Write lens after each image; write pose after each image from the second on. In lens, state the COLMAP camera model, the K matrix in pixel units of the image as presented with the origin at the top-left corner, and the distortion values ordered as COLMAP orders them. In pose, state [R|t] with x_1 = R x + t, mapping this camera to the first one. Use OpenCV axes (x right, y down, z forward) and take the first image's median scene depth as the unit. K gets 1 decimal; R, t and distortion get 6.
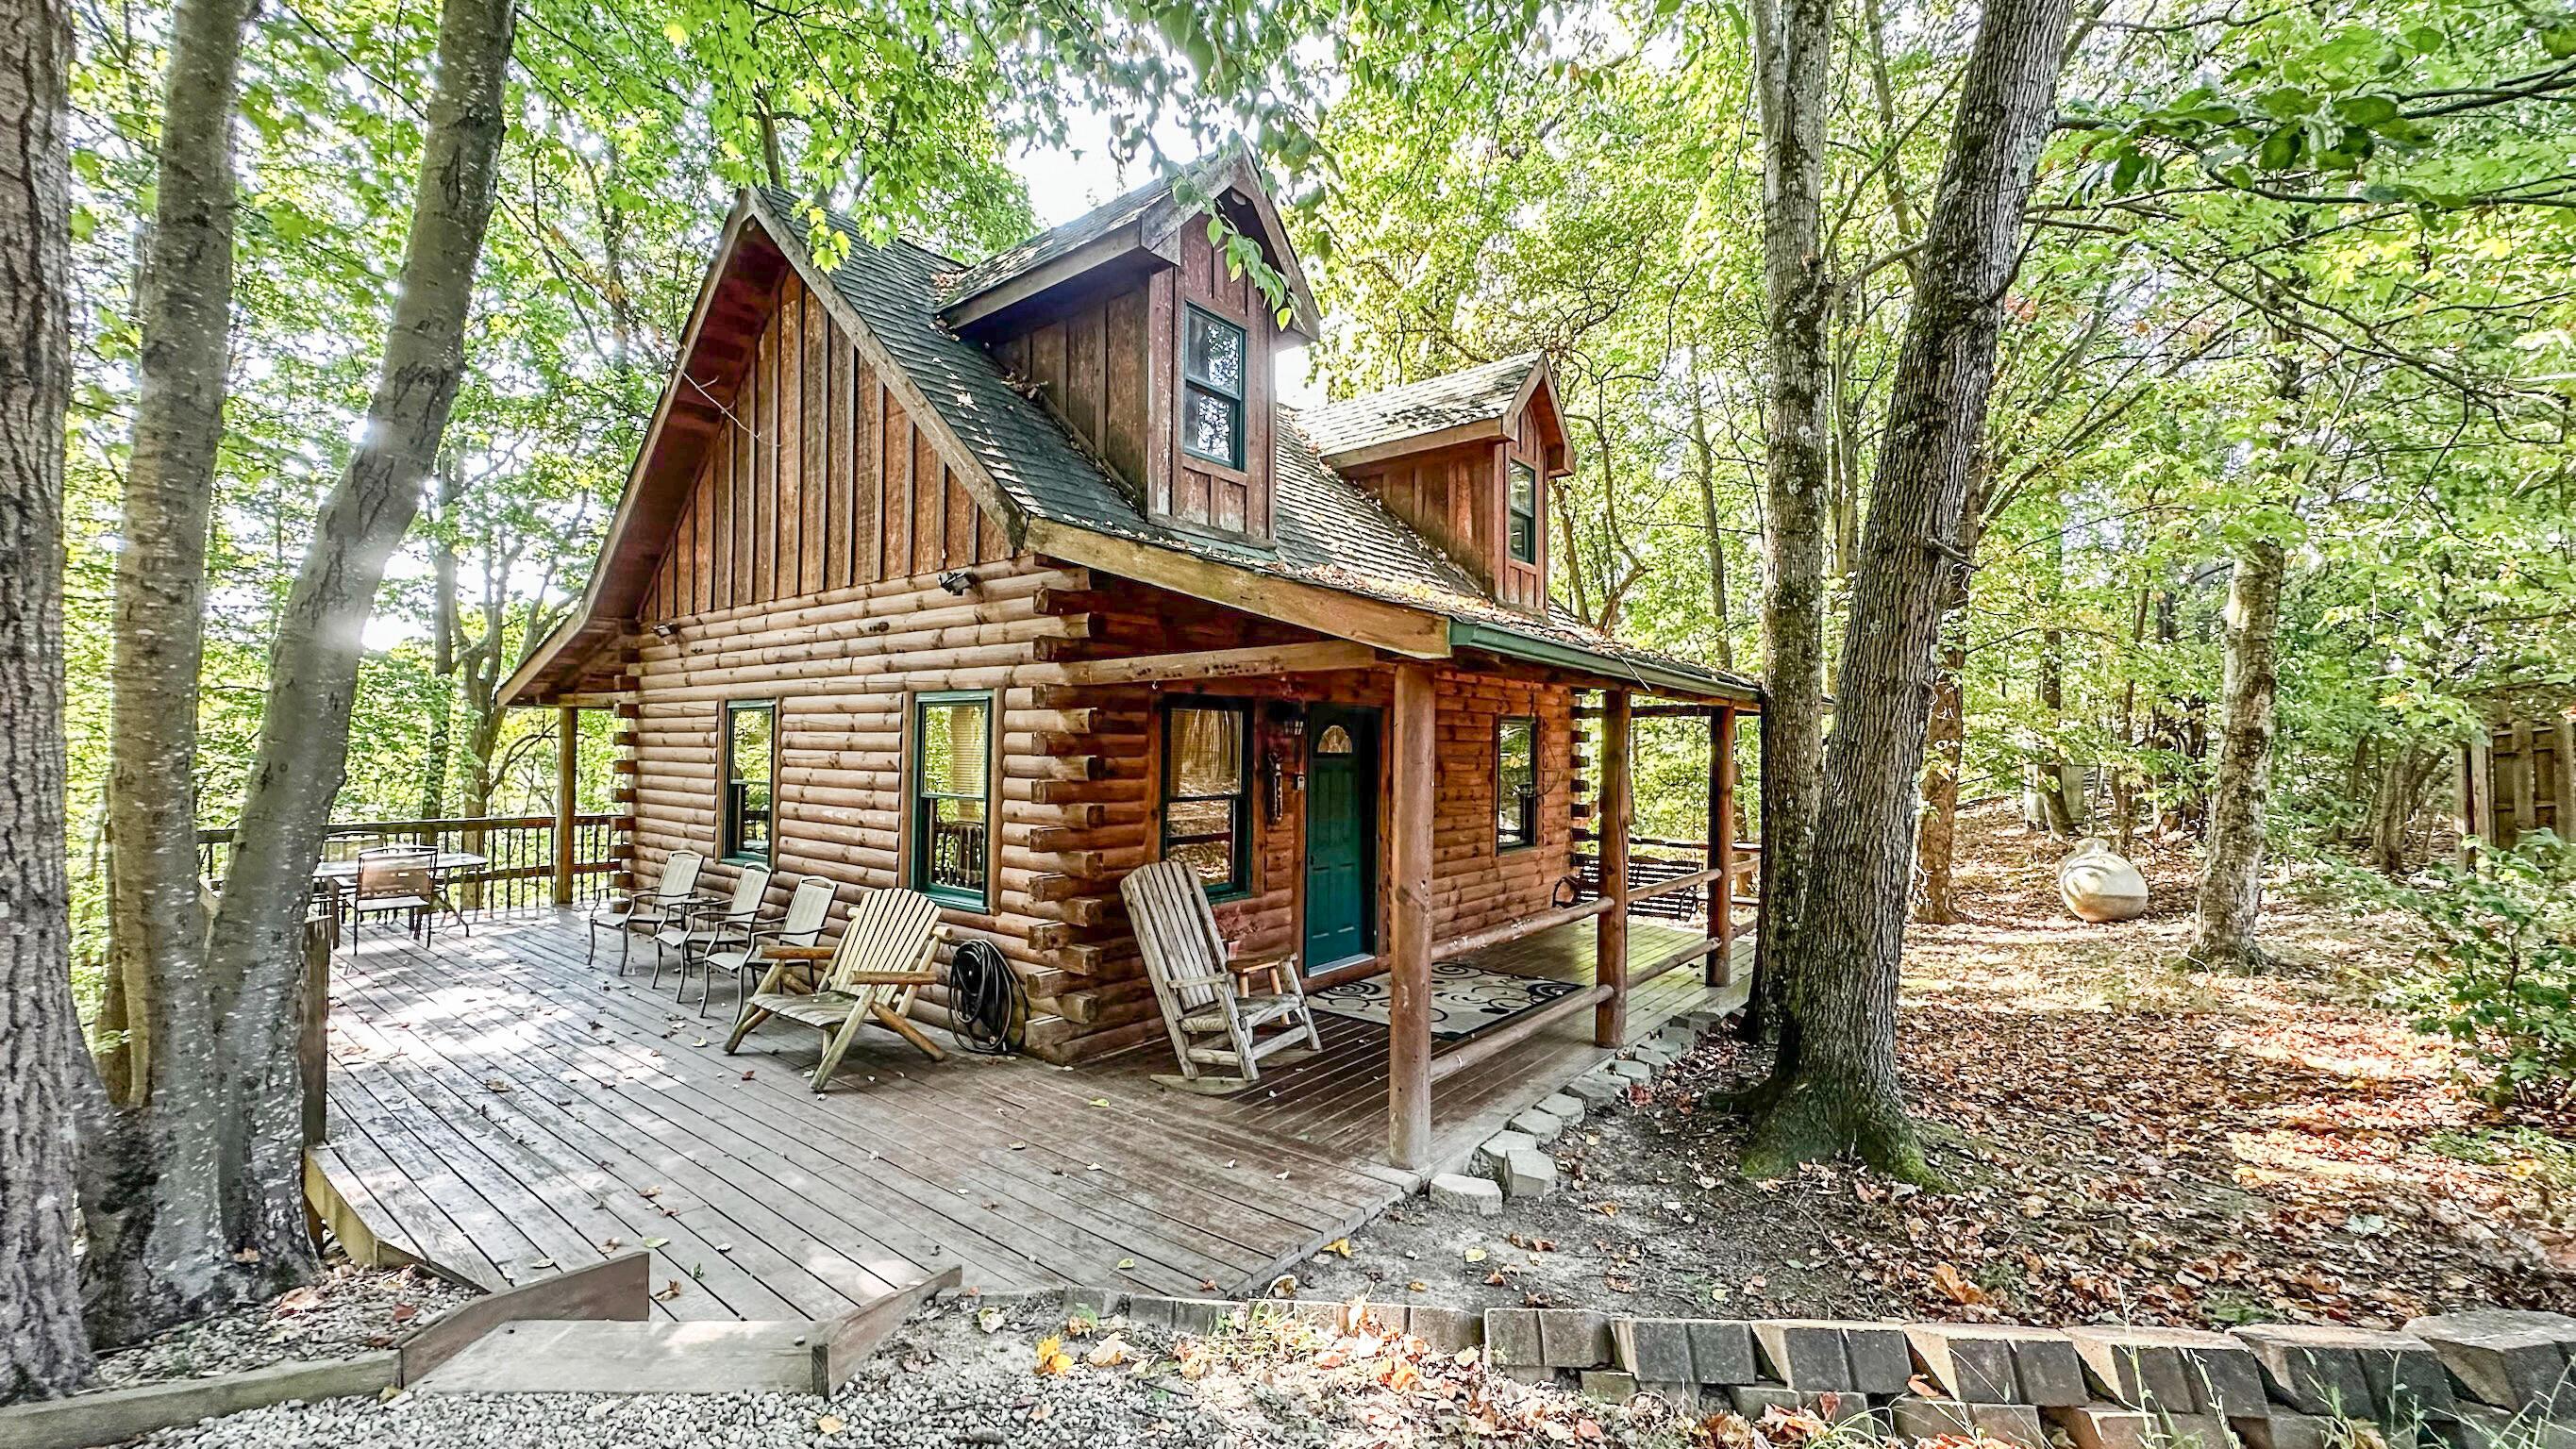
lens RADIAL K [[1027.2, 0, 1288.5], [0, 1027.2, 724.4], [0, 0, 1]] dist [-0.001396, 0.000589]
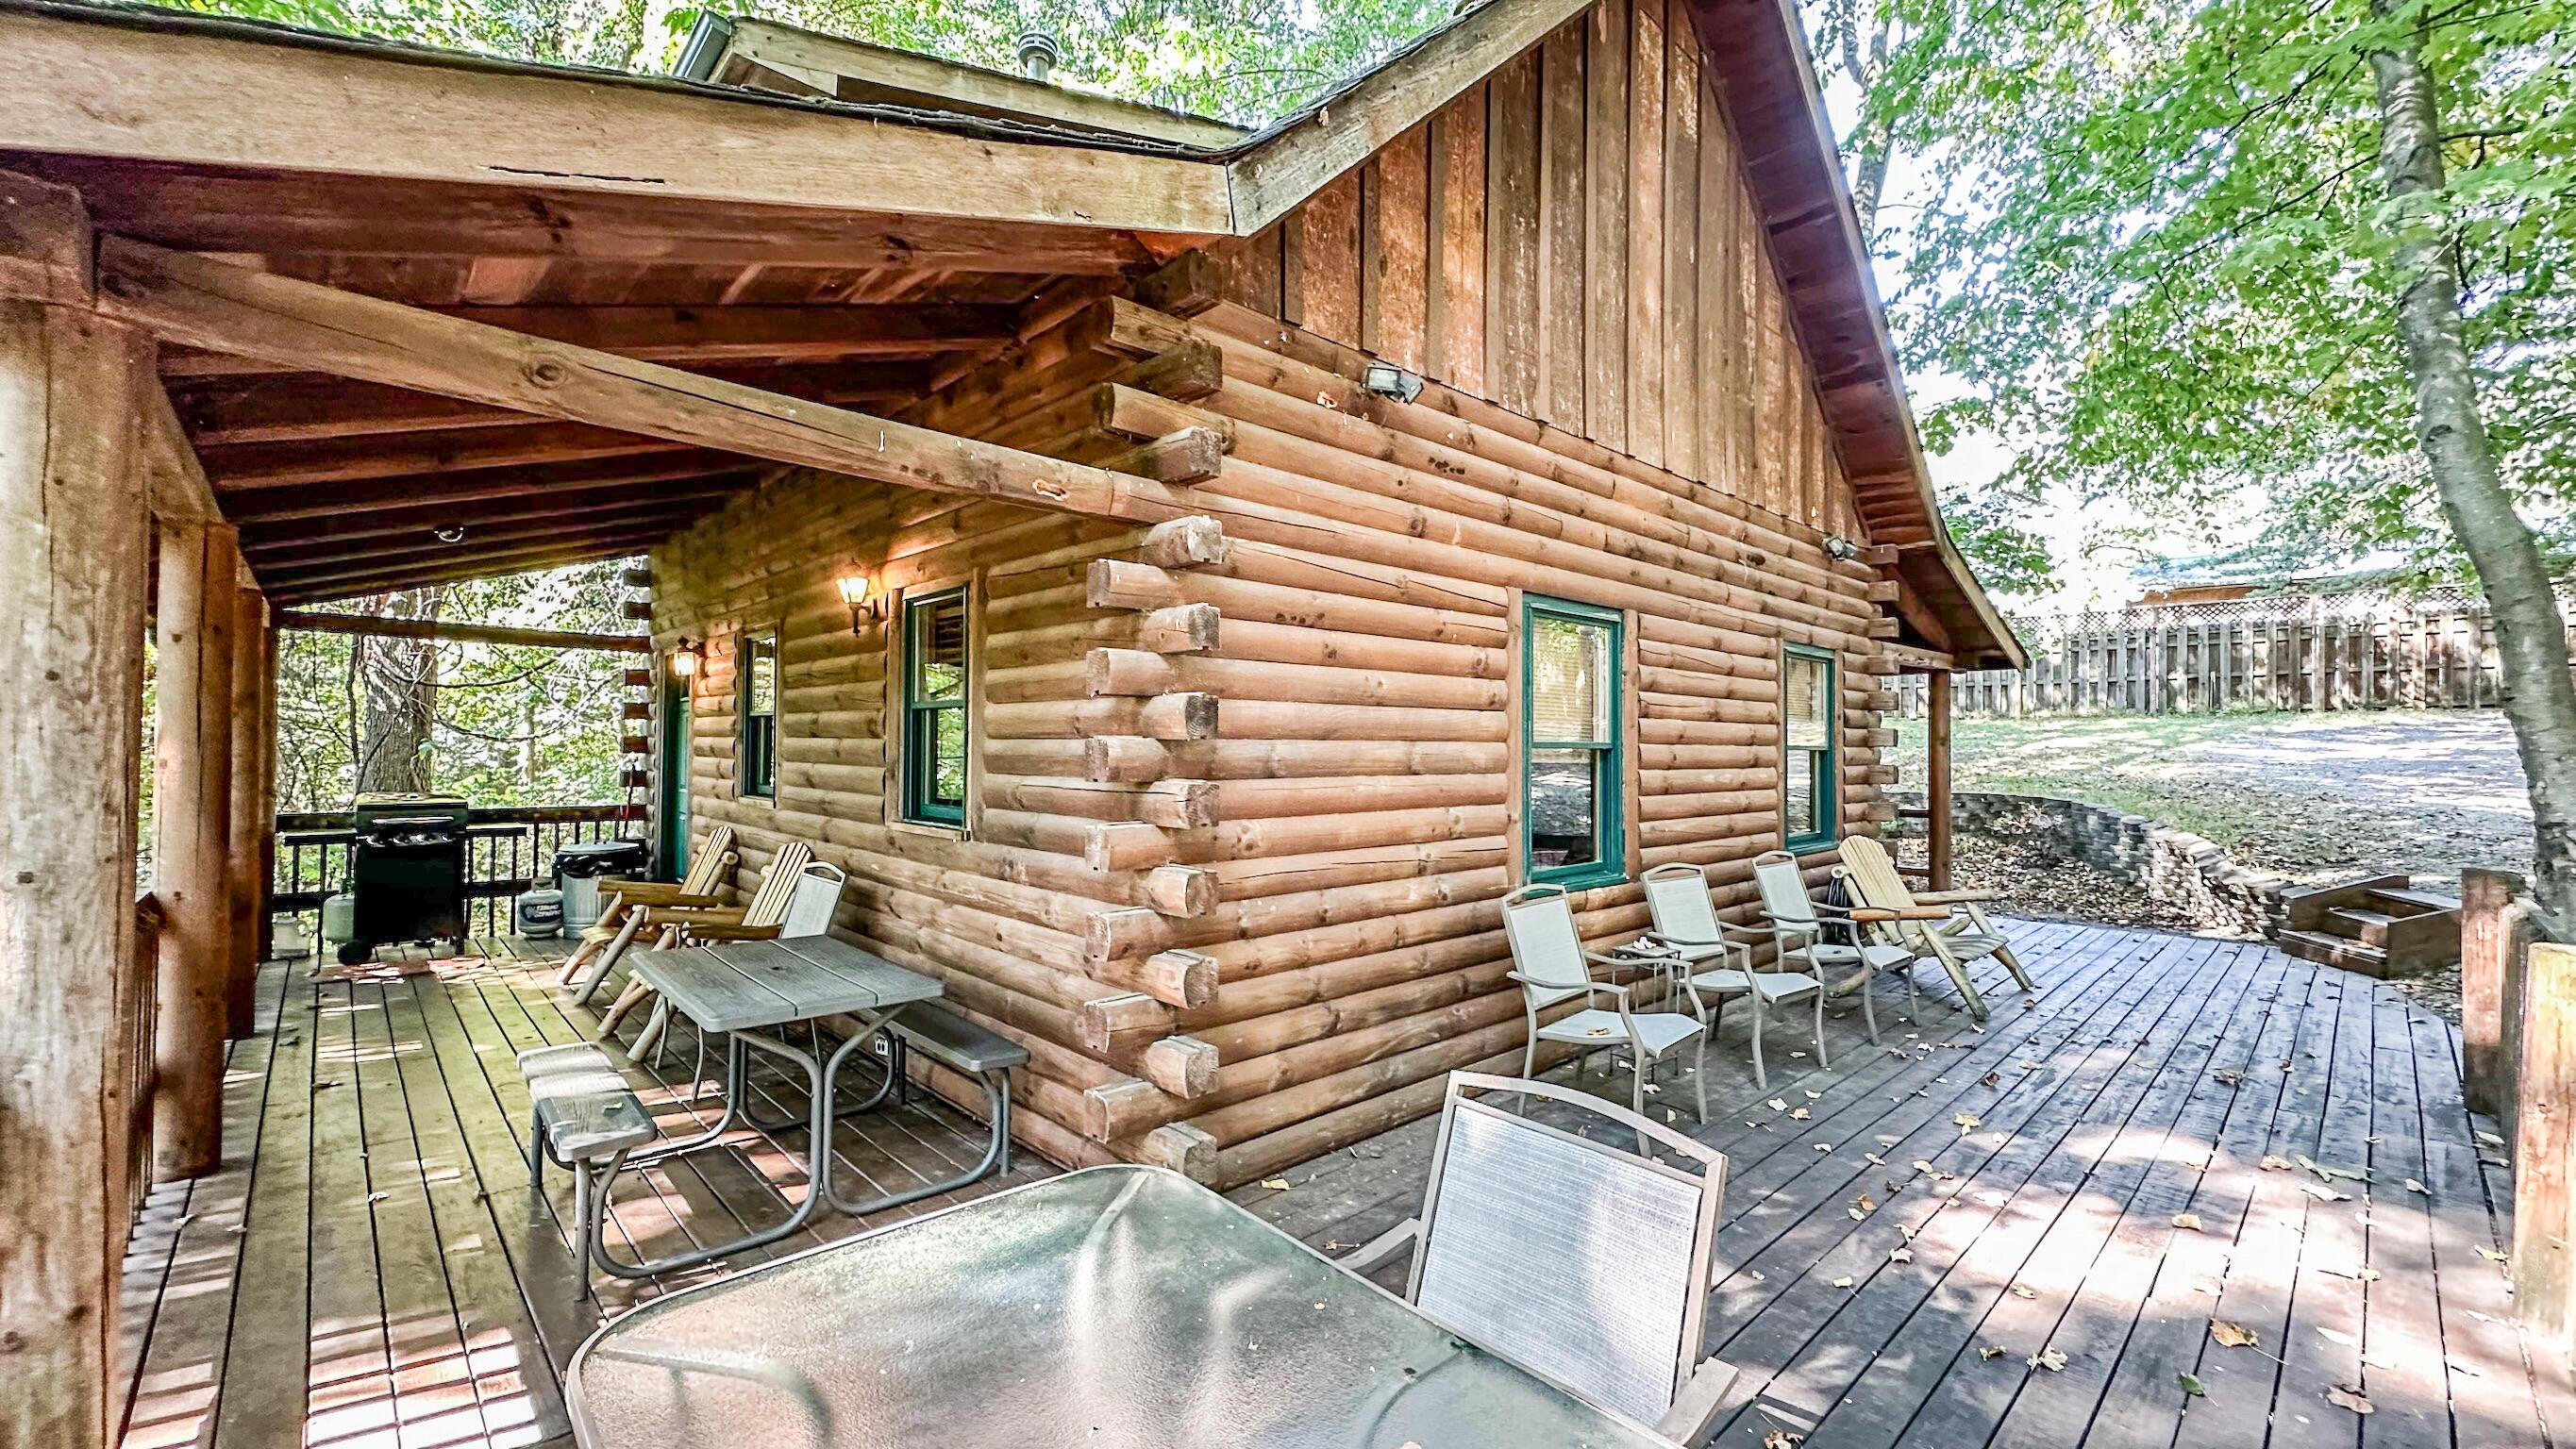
lens RADIAL K [[1027.2, 0, 1279.8], [0, 1027.2, 736.7], [0, 0, 1]] dist [-0.001396, 0.000589]
pose [[0.144340, 0.000996, 0.989528, -1.321482], [-0.022922, 0.999735, 0.002337, 0.063972], [-0.989263, -0.023020, 0.144324, 1.270539]]
